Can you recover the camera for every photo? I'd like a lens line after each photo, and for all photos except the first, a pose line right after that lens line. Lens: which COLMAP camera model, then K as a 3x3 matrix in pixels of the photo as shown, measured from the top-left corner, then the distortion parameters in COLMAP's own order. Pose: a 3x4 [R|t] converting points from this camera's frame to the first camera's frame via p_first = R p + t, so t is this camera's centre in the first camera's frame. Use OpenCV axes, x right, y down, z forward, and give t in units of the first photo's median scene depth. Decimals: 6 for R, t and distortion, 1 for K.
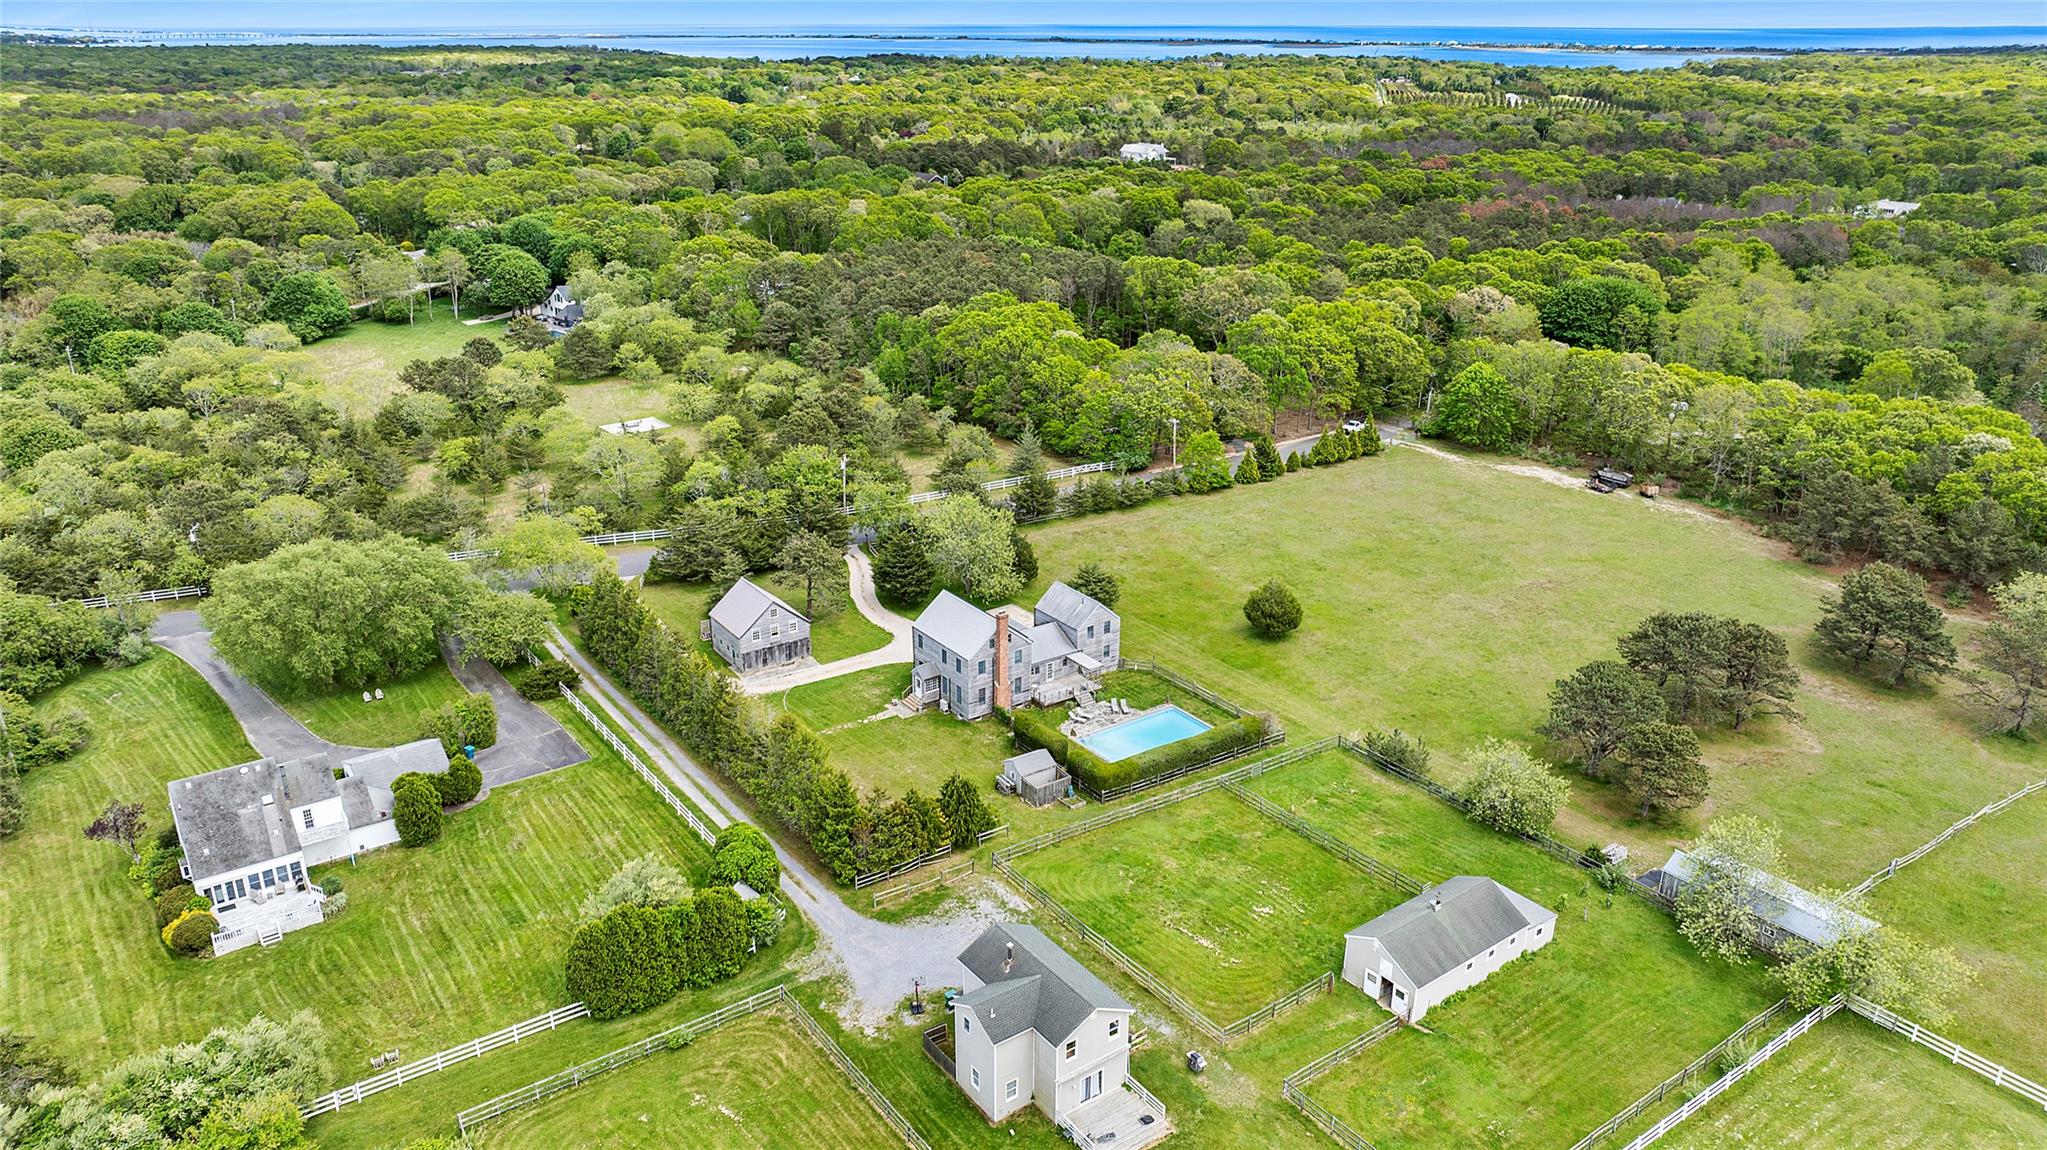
lens RADIAL K [[1516.7, 0, 1023.5], [0, 1516.7, 575.0], [0, 0, 1]] dist [-0.011239, -0.004071]
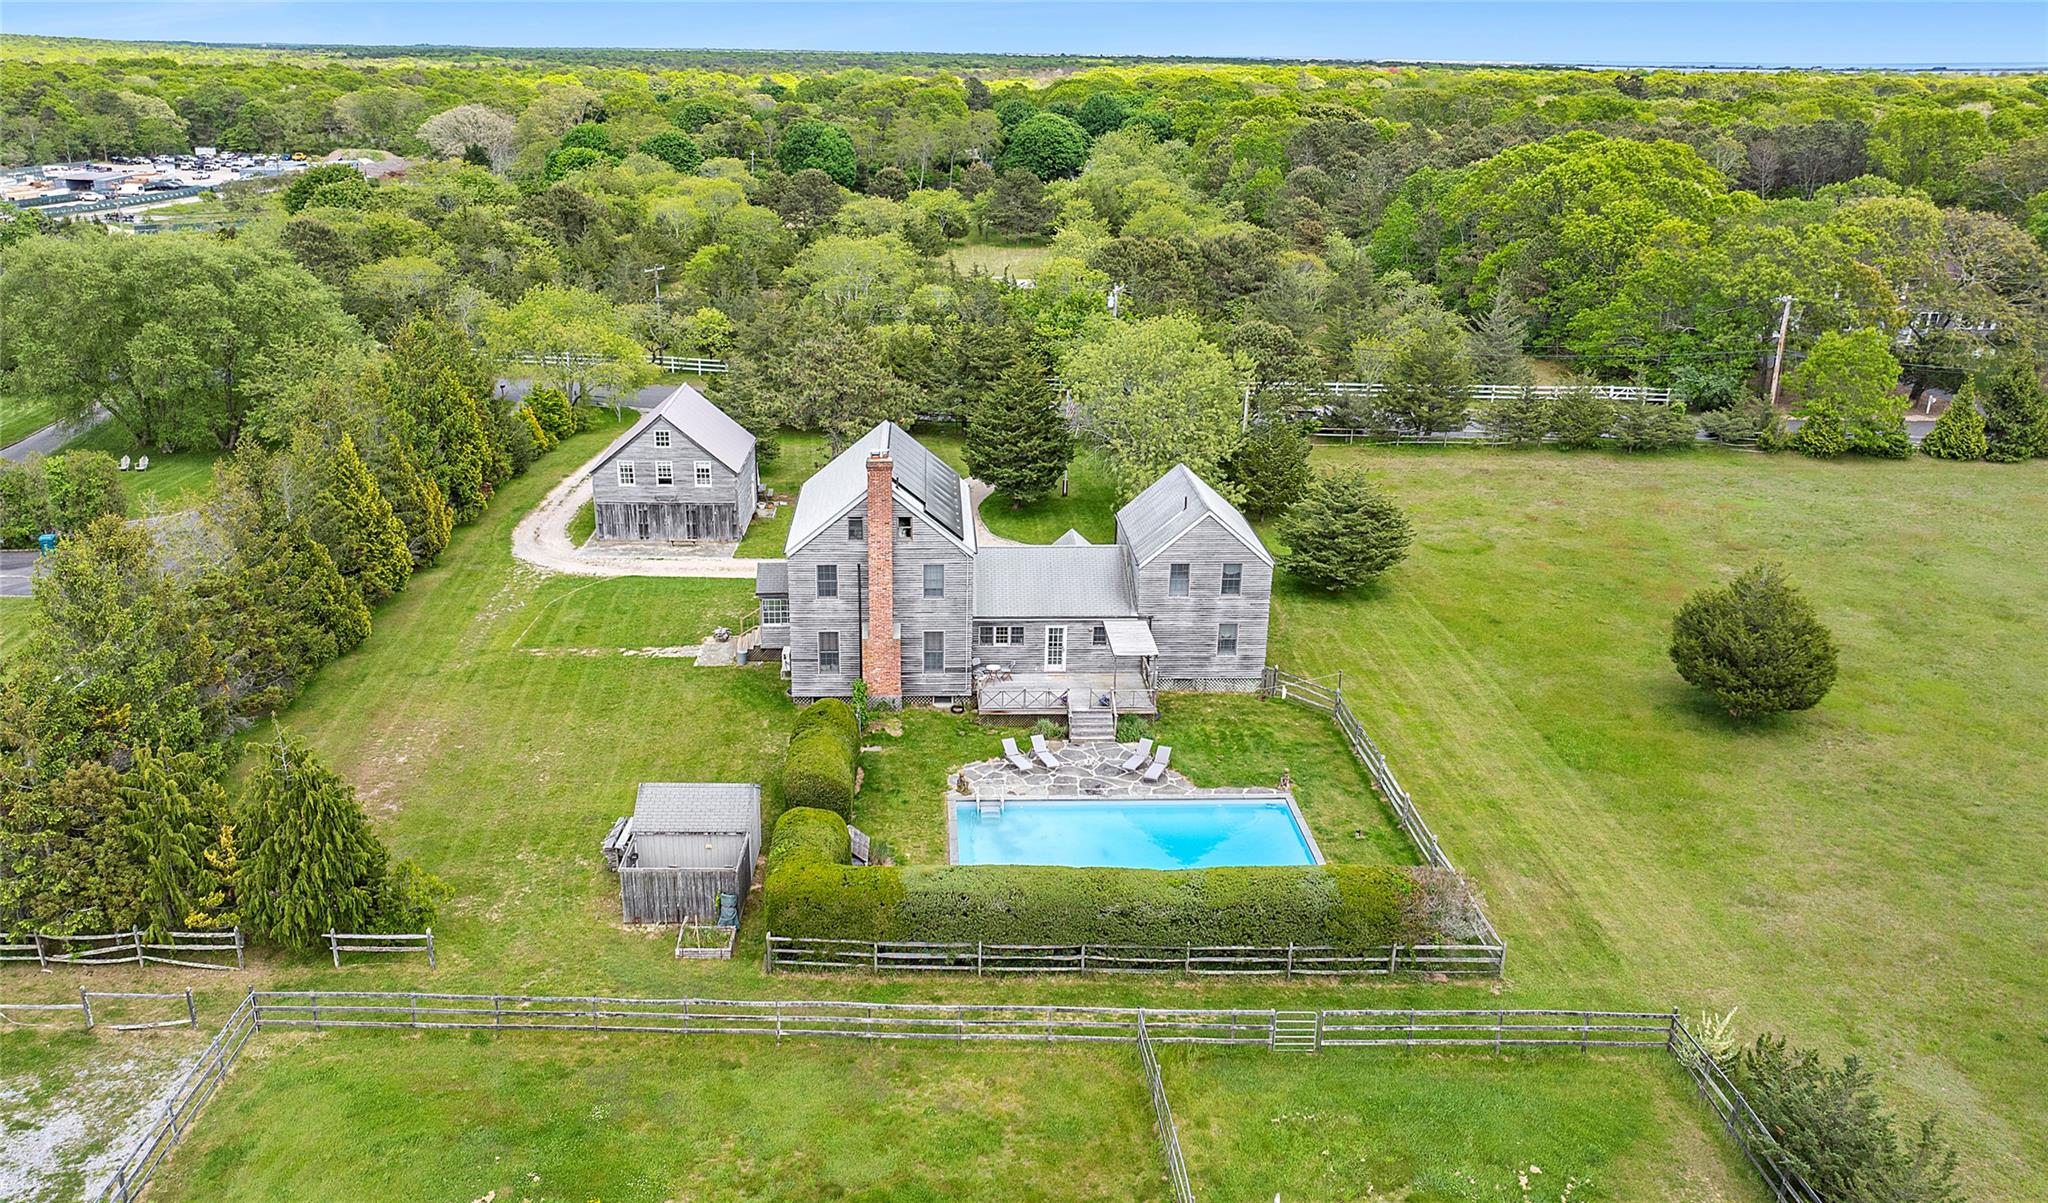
lens RADIAL K [[1529.1, 0, 980.1], [0, 1529.1, 602.6], [0, 0, 1]] dist [-0.006605, -0.001921]
pose [[0.826343, 0.189300, -0.530399, 0.226610], [-0.205802, 0.978179, 0.028481, 0.044681], [0.524216, 0.085622, 0.847270, 0.642179]]
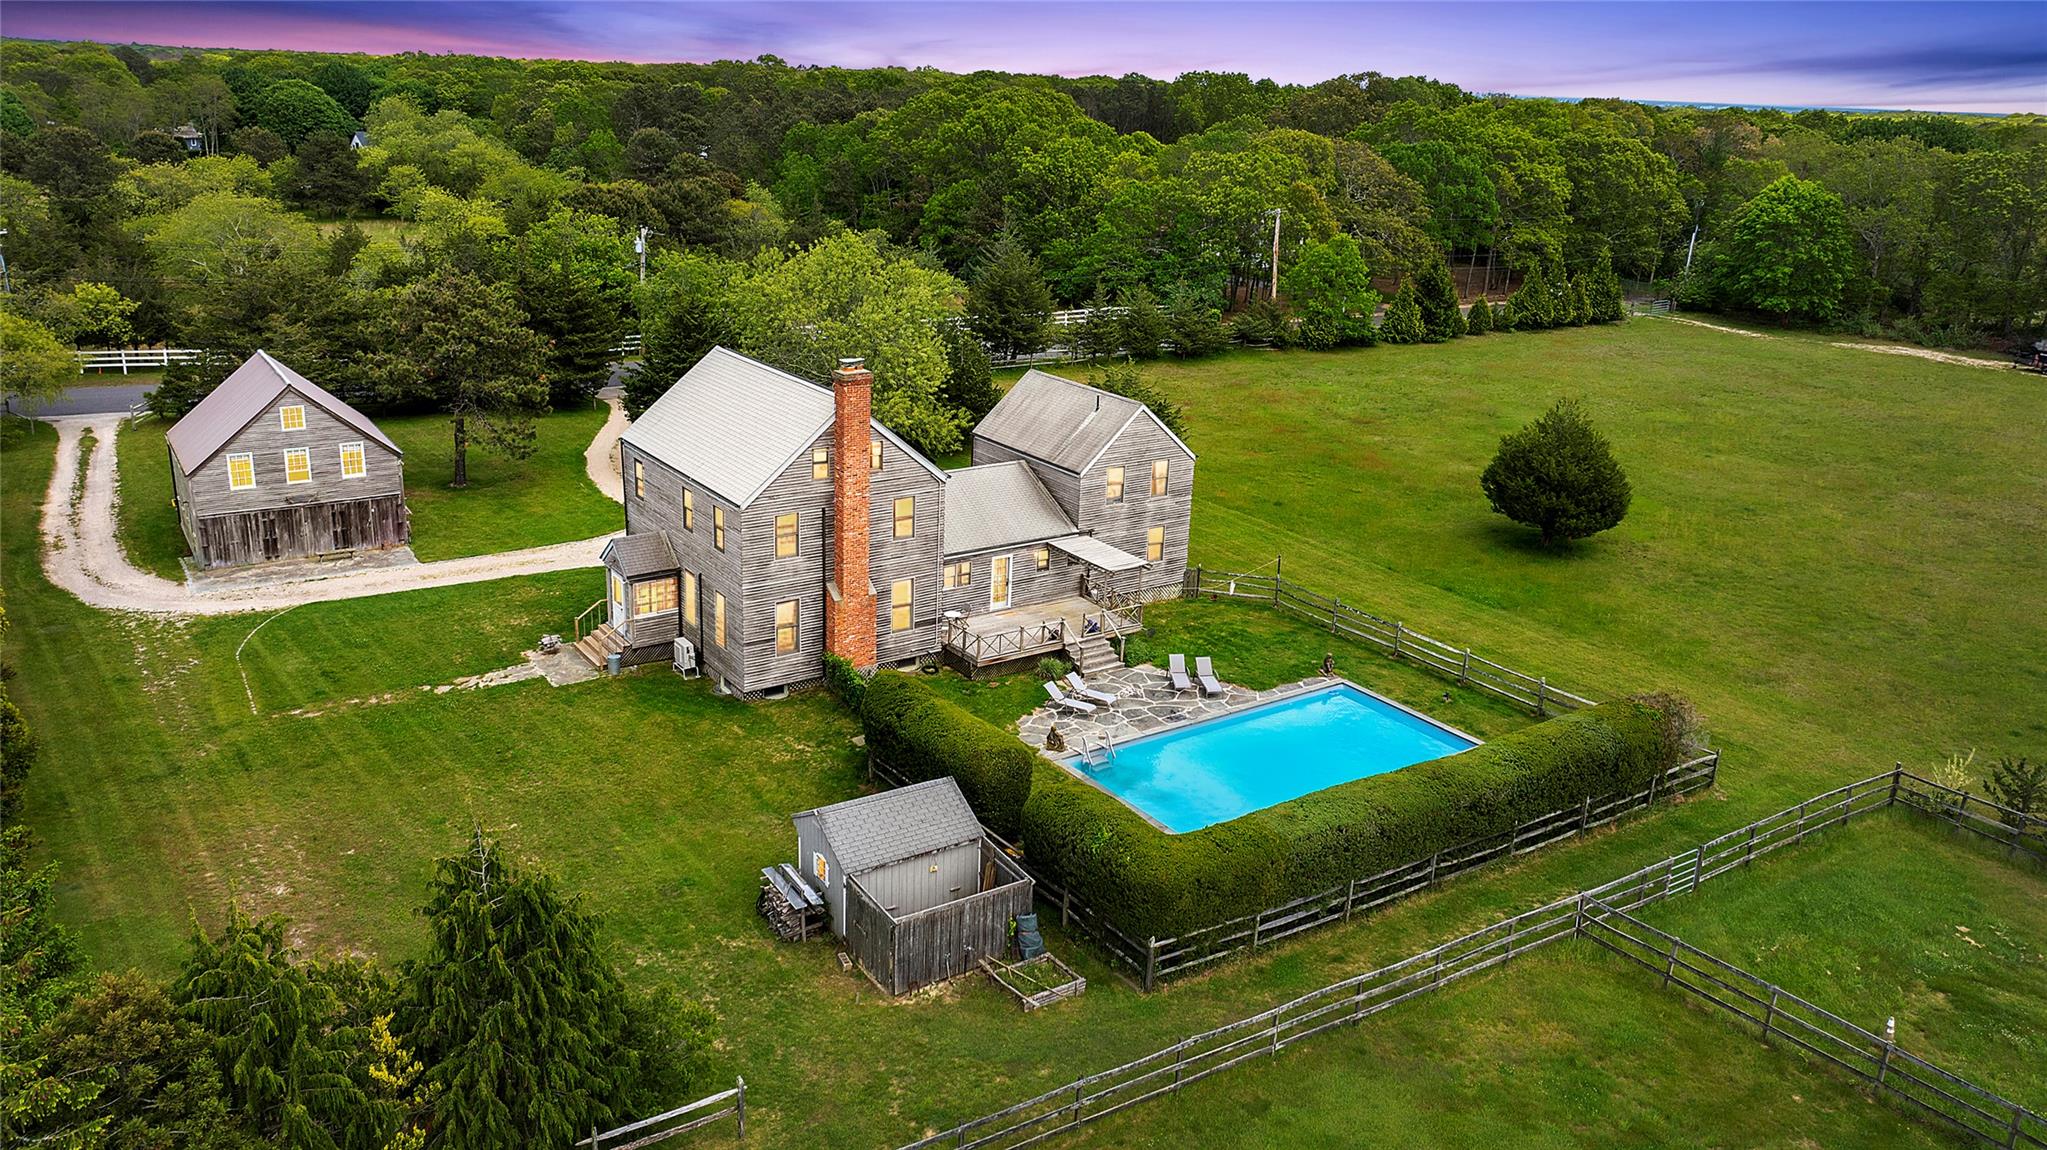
lens RADIAL K [[1516.7, 0, 1023.5], [0, 1516.7, 575.0], [0, 0, 1]] dist [-0.011239, -0.004071]
pose [[0.999445, 0.030594, -0.013174, 0.028224], [-0.031274, 0.997999, -0.054955, 0.083570], [0.011466, 0.055336, 0.998402, 0.649408]]
